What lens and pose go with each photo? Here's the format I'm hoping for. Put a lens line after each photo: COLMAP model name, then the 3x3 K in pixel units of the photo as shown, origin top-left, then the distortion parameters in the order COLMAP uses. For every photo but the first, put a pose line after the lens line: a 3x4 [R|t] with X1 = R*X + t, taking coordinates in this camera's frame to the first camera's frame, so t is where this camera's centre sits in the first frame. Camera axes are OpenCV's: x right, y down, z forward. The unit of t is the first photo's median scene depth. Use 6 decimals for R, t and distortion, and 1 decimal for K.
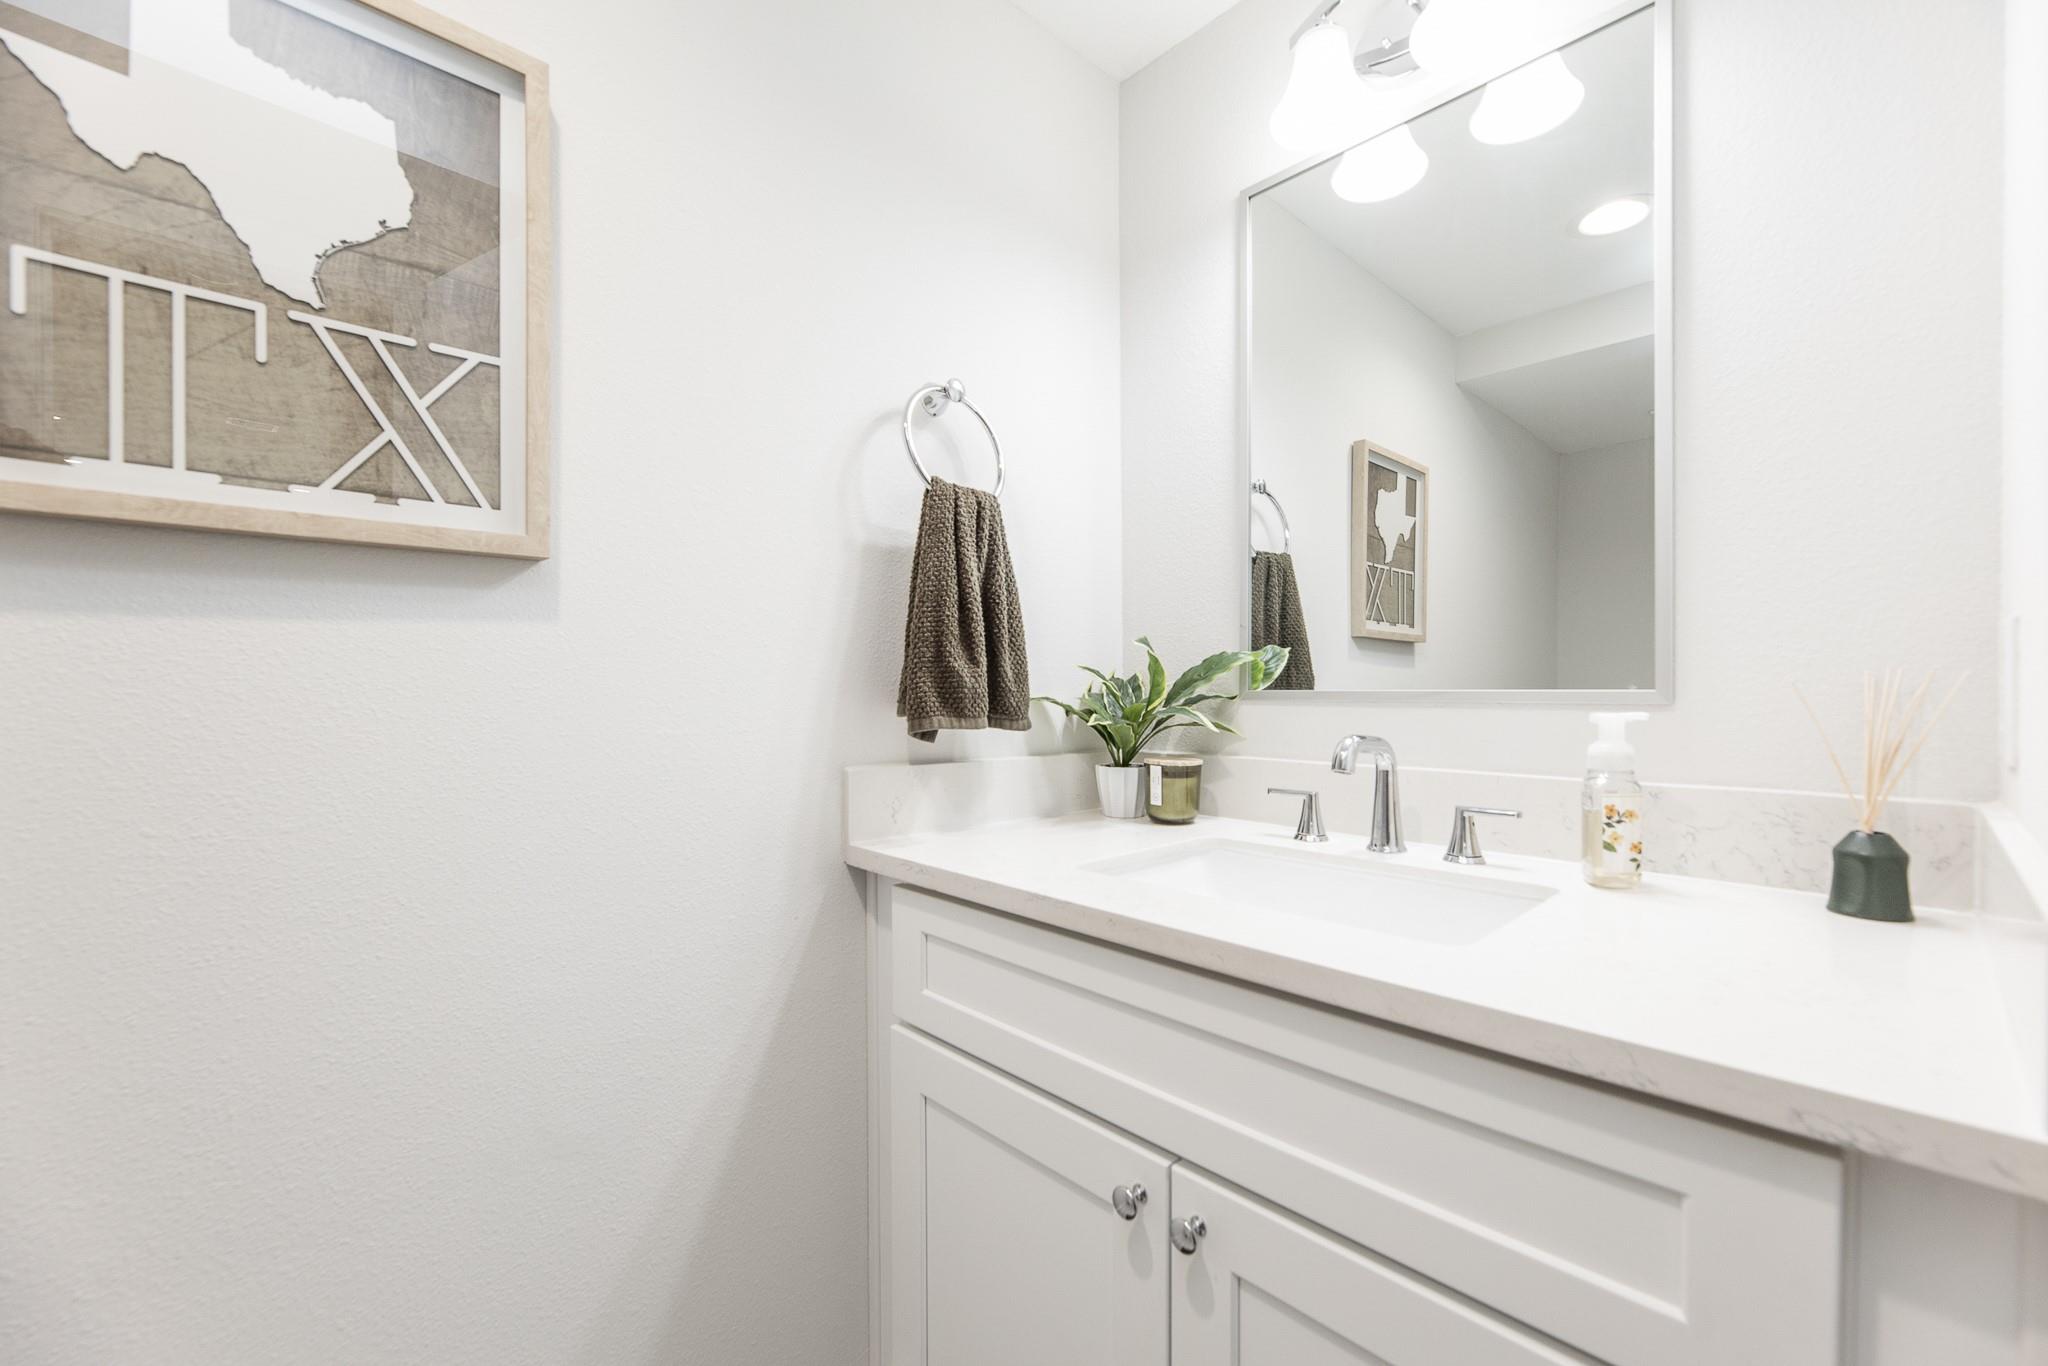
lens RADIAL K [[830.4, 0, 1027.7], [0, 830.4, 683.5], [0, 0, 1]] dist [-0.002163, -0.000715]
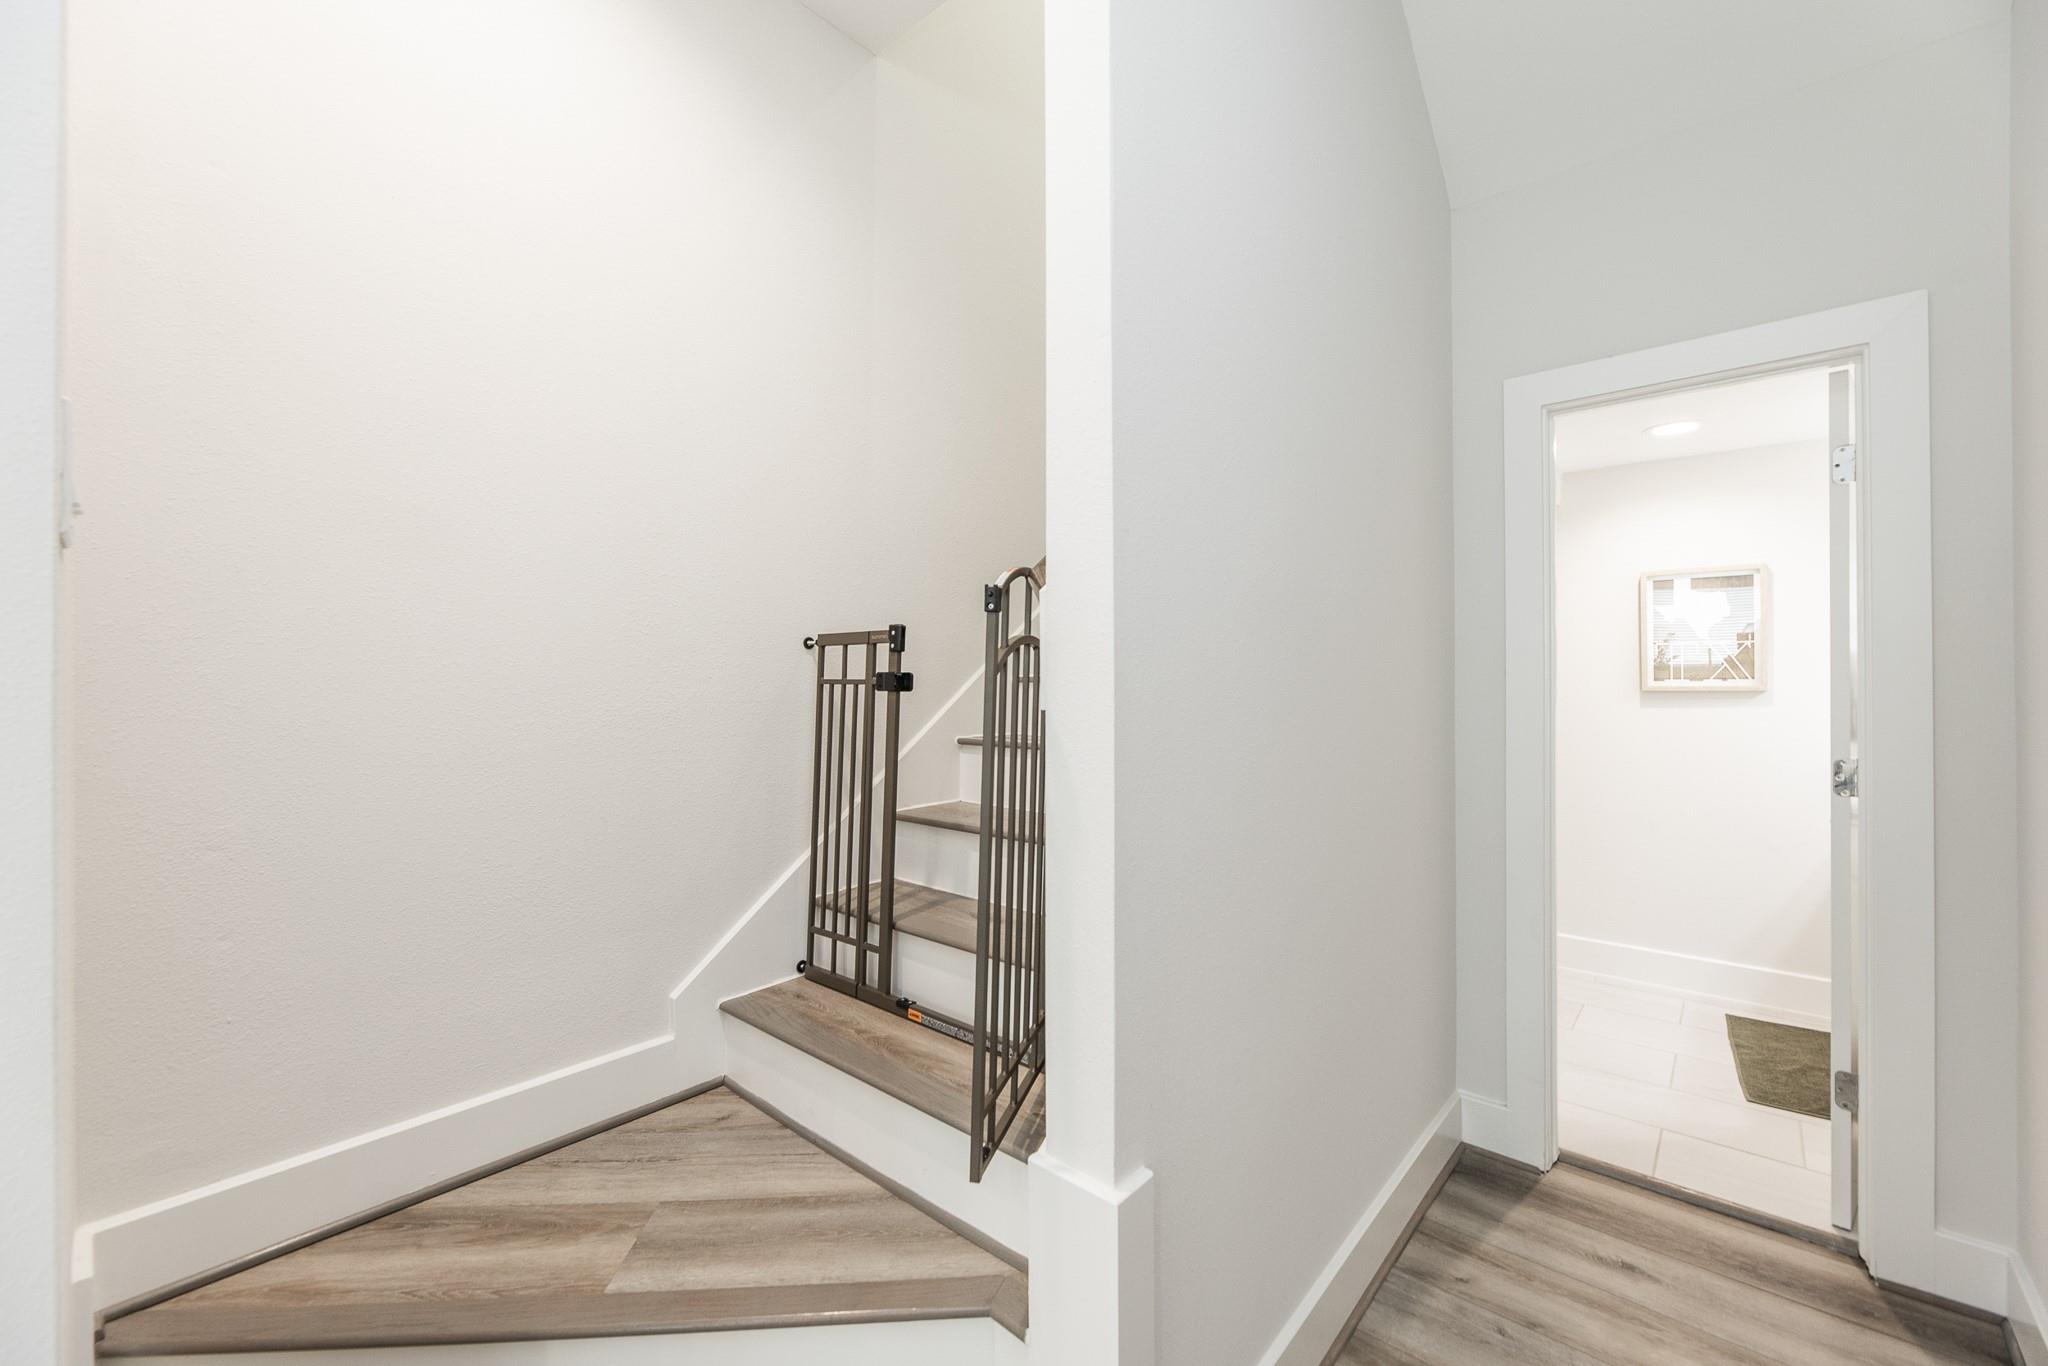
lens RADIAL K [[830.4, 0, 1027.3], [0, 830.4, 681.7], [0, 0, 1]] dist [-0.002163, -0.000715]
pose [[0.070651, 0.006433, -0.997480, 3.240117], [-0.010639, 0.999927, 0.005695, -0.195121], [0.997444, 0.010210, 0.070715, -2.899699]]
